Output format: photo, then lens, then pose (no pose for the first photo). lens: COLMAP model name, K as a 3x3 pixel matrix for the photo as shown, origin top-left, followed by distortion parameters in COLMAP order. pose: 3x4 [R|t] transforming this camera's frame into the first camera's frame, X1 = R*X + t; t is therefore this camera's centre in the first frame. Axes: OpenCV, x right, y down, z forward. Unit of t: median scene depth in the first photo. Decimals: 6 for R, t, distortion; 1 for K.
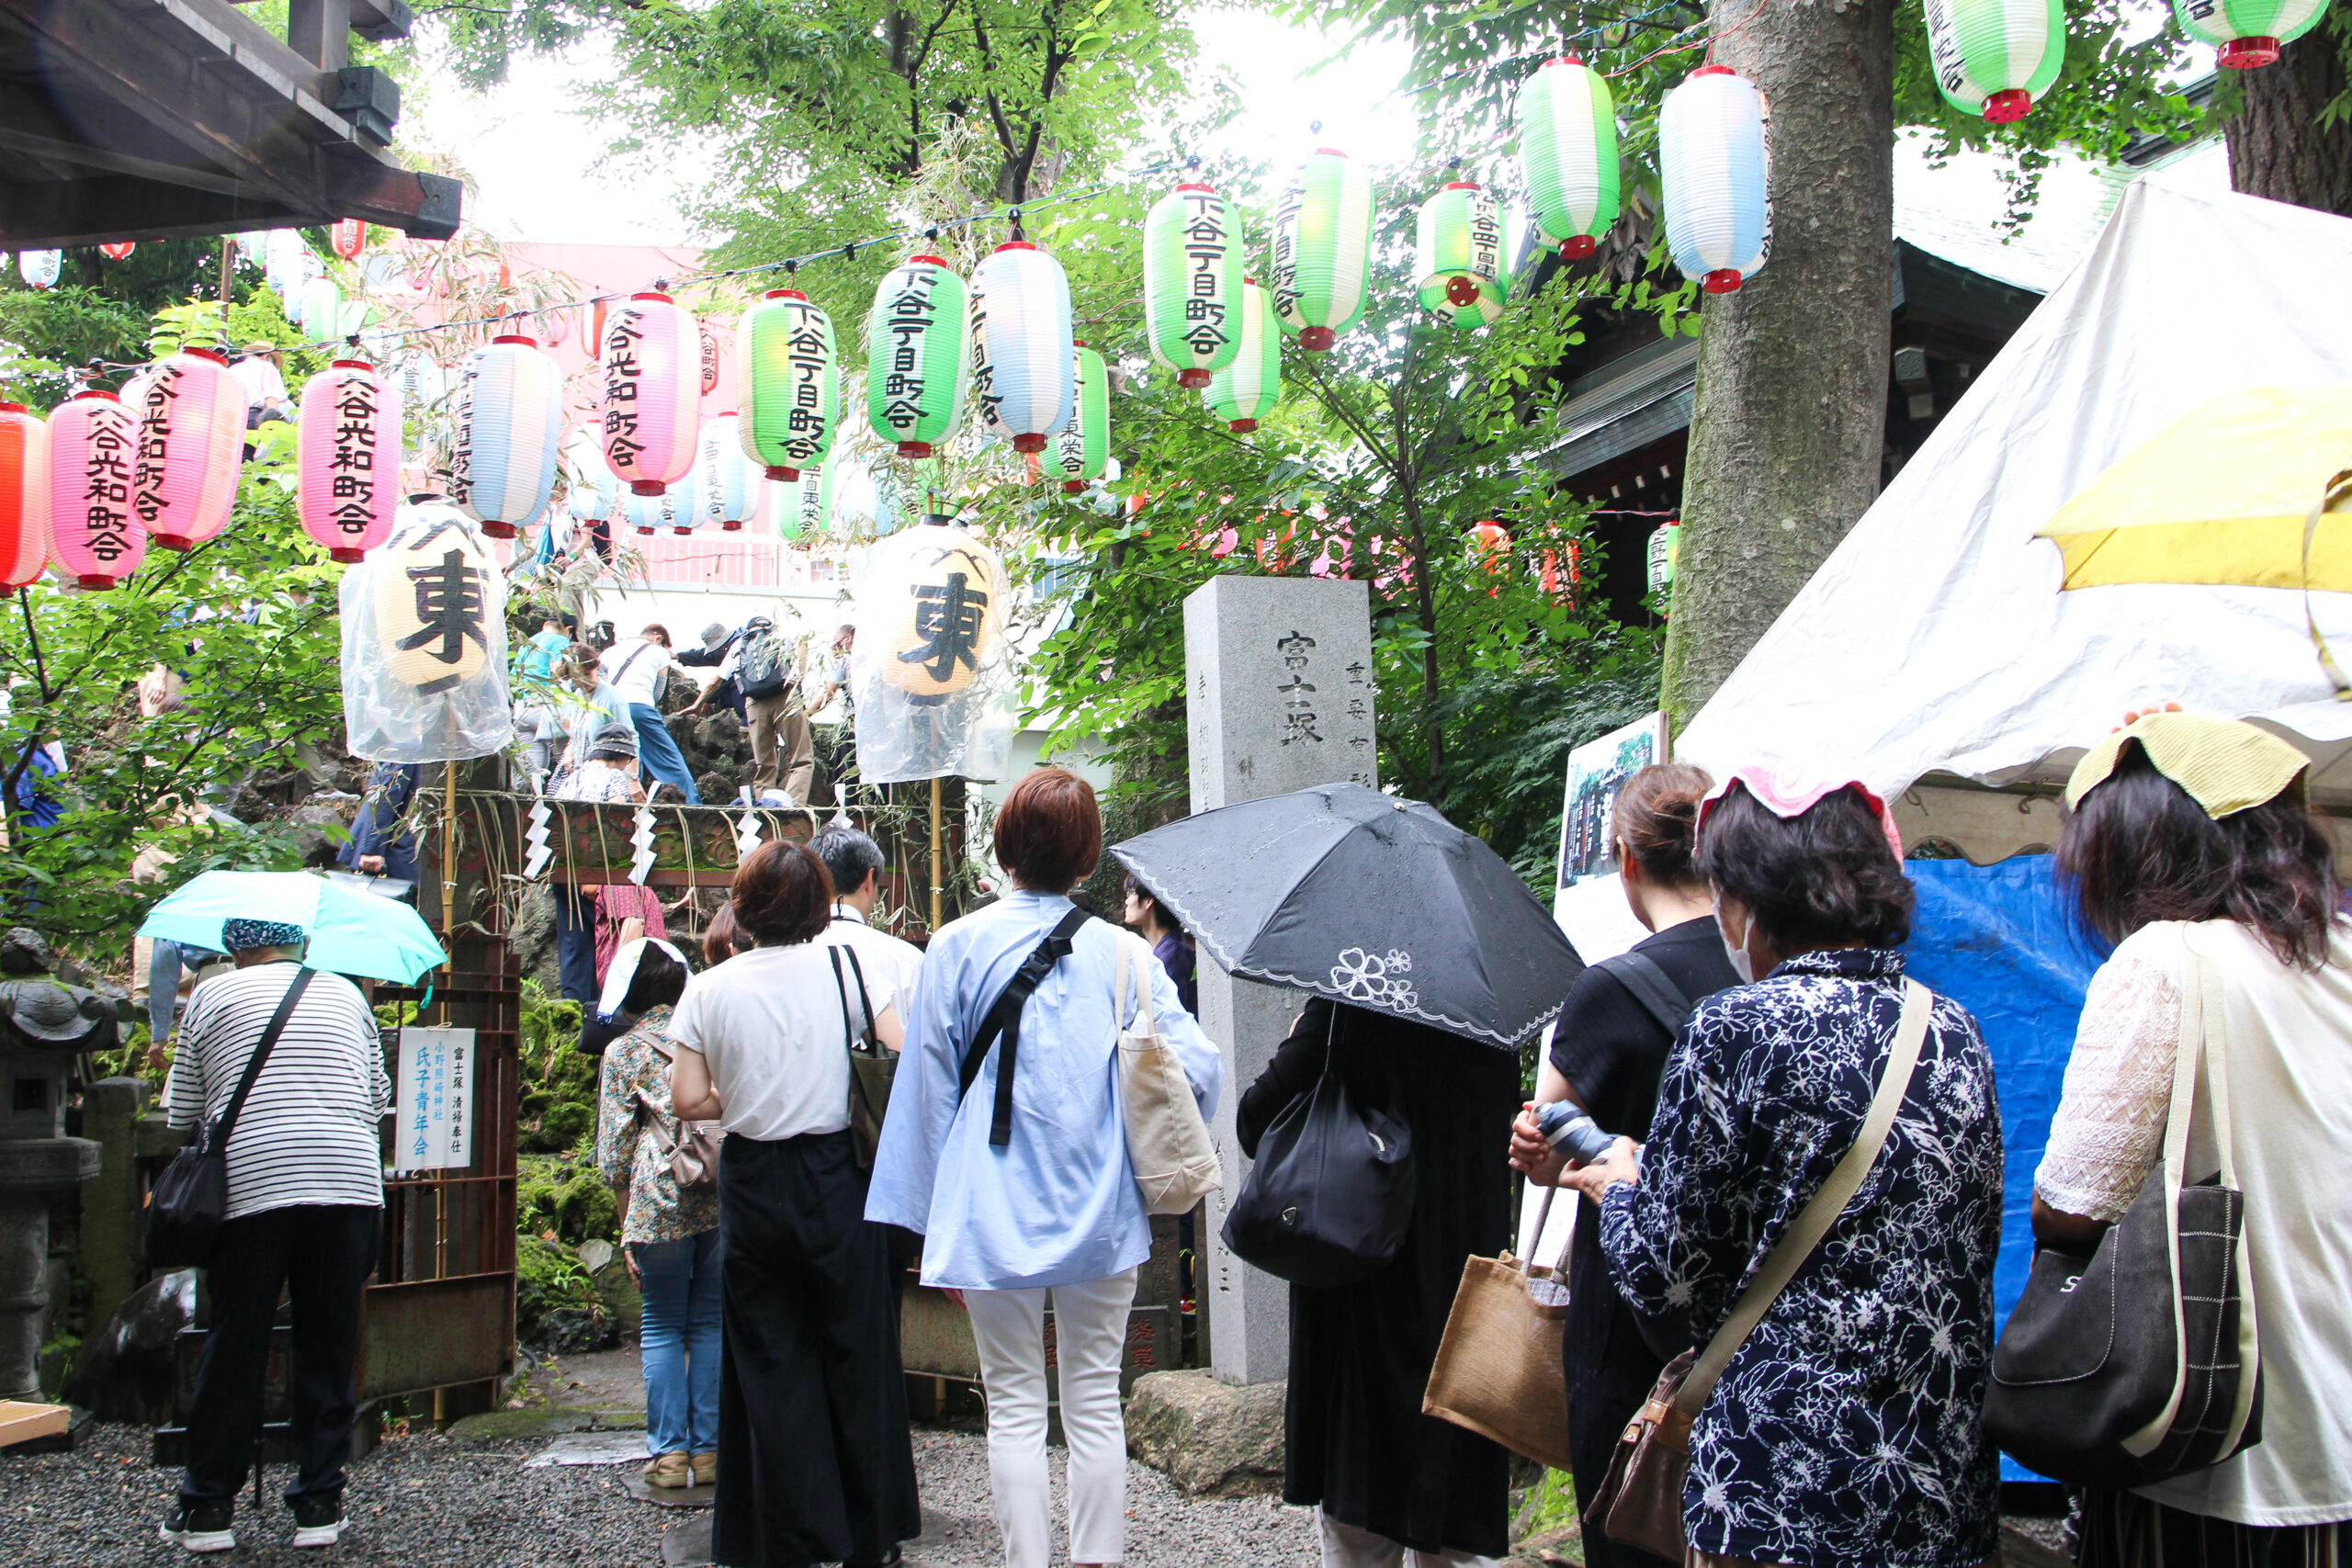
lens RADIAL K [[2284.9, 0, 1168.9], [0, 2284.9, 819.3], [0, 0, 1]] dist [-0.027240, 0.000984]
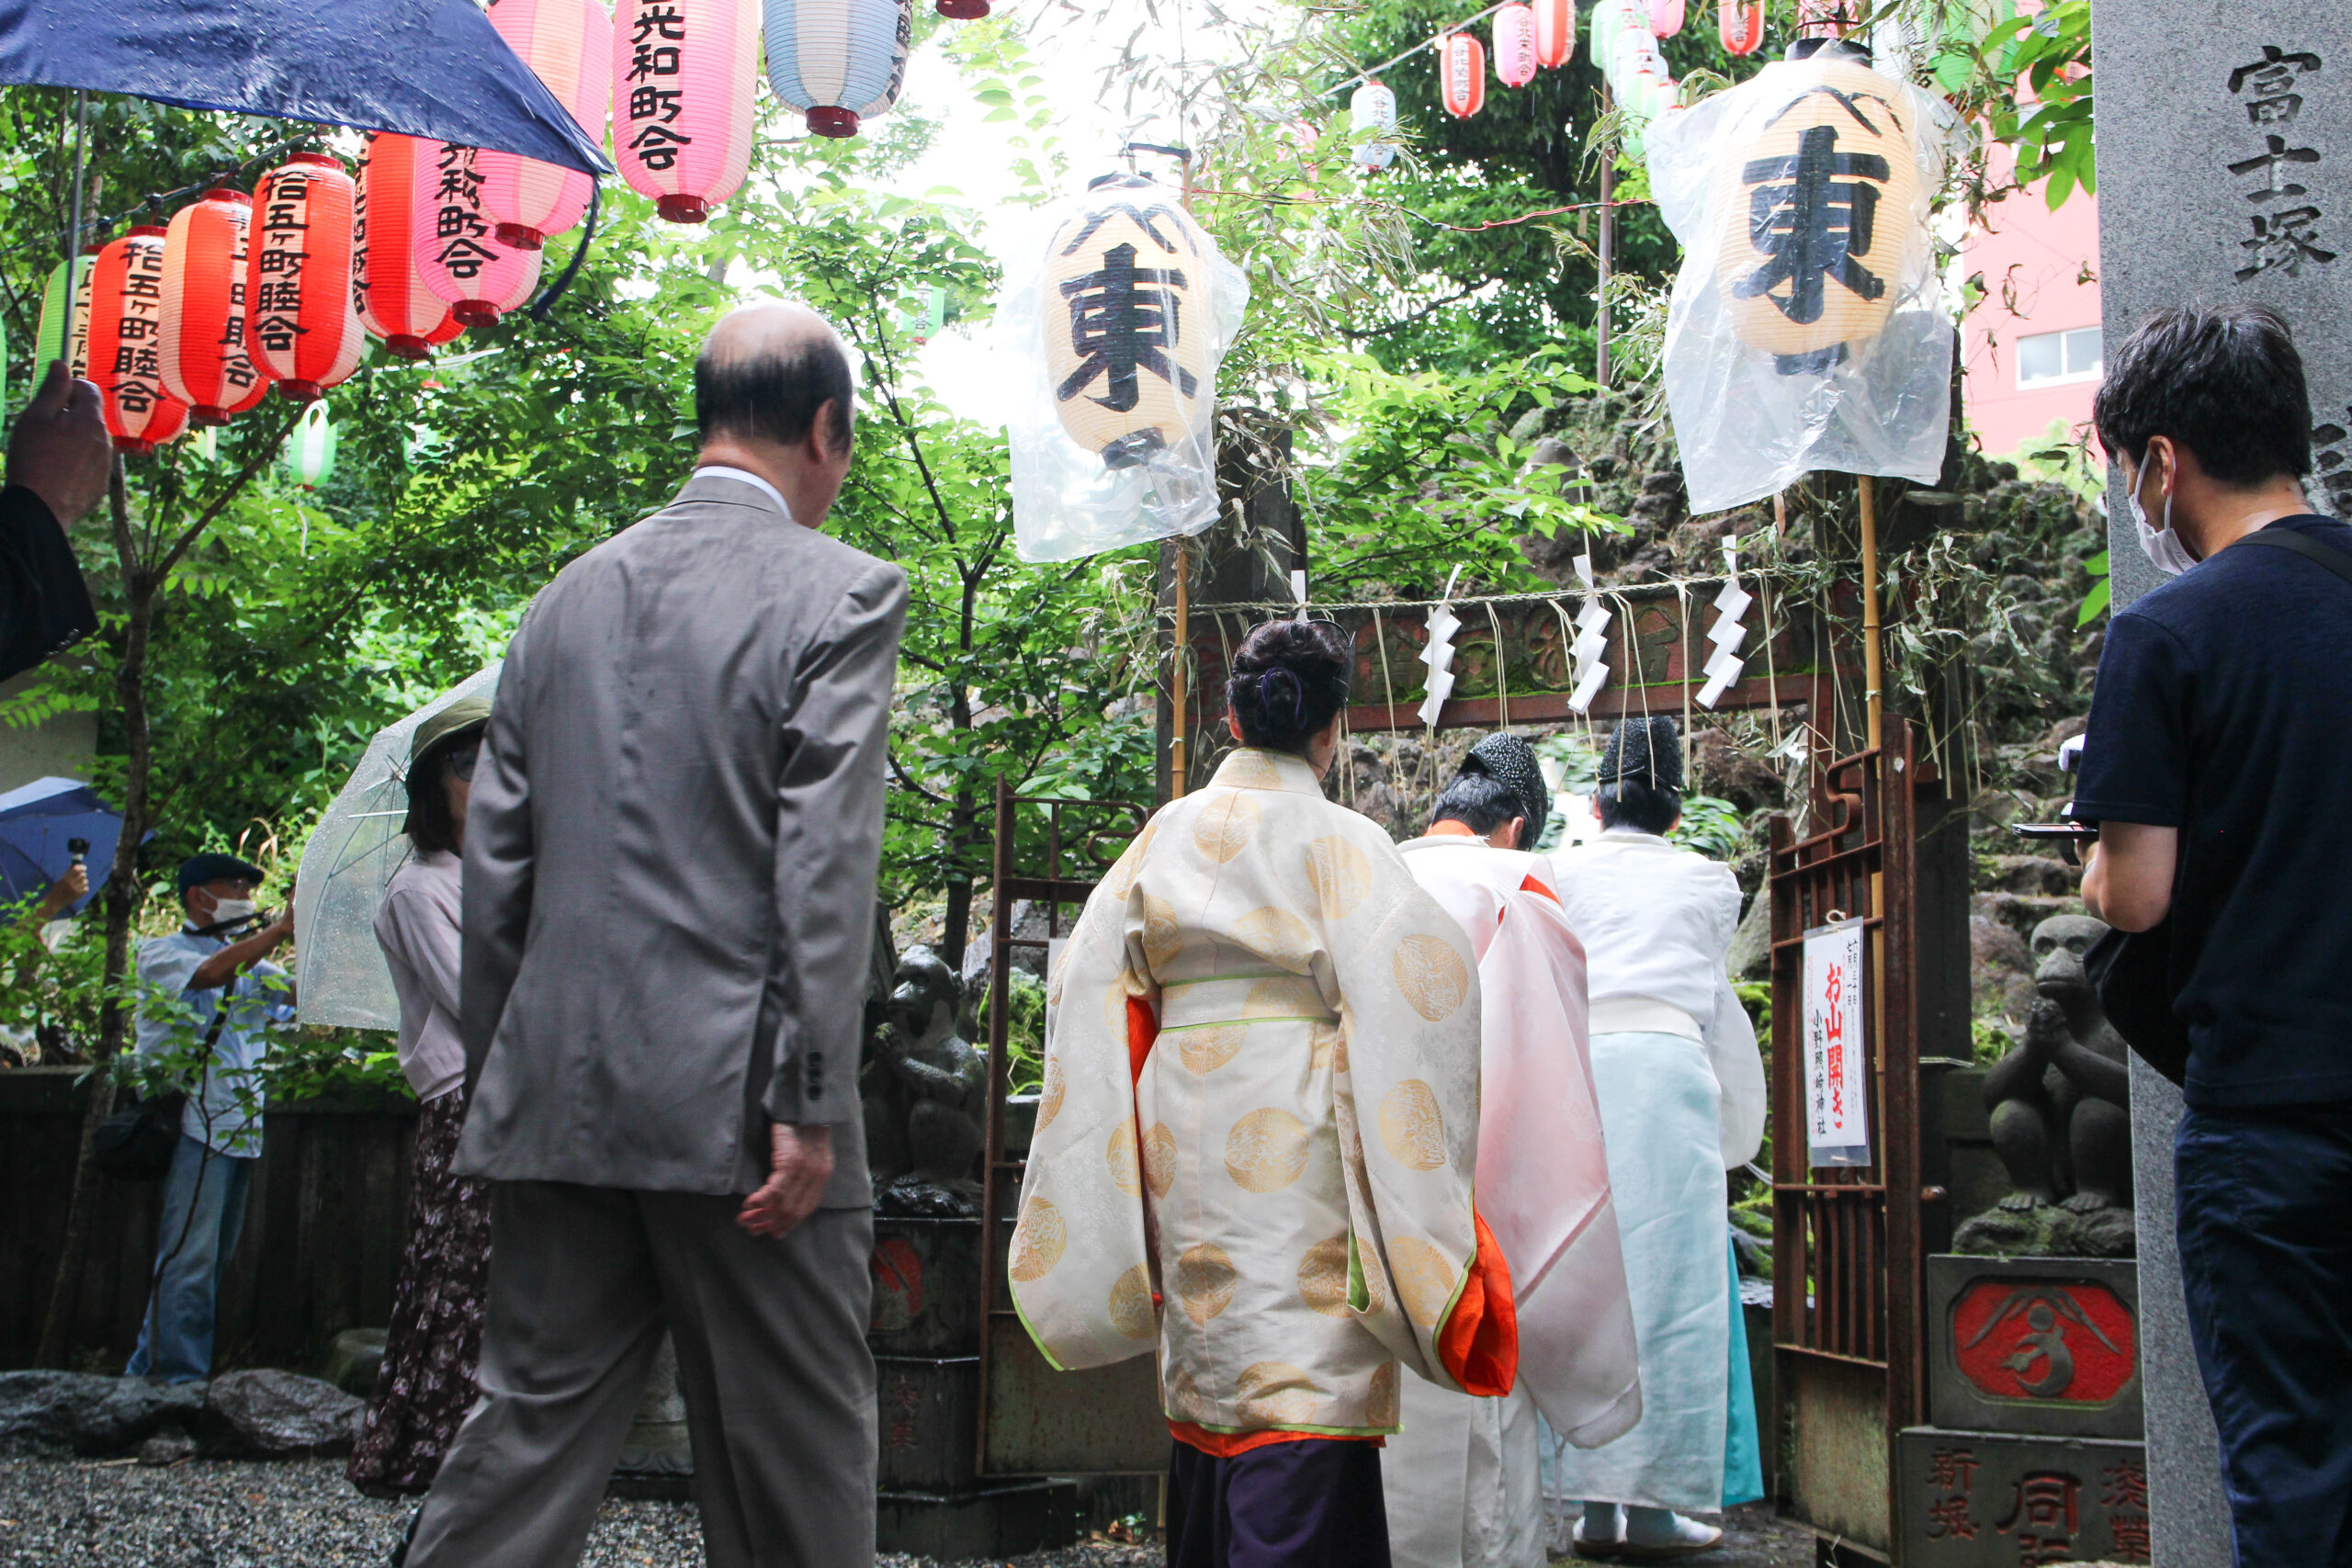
lens RADIAL K [[2899.1, 0, 1190.2], [0, 2899.1, 795.3], [0, 0, 1]] dist [-0.008316, 0.238237]
pose [[0.755653, -0.066054, -0.651633, 0.257113], [0.041417, 0.997730, -0.053108, 0.093018], [0.653661, 0.013142, 0.756673, 0.357184]]
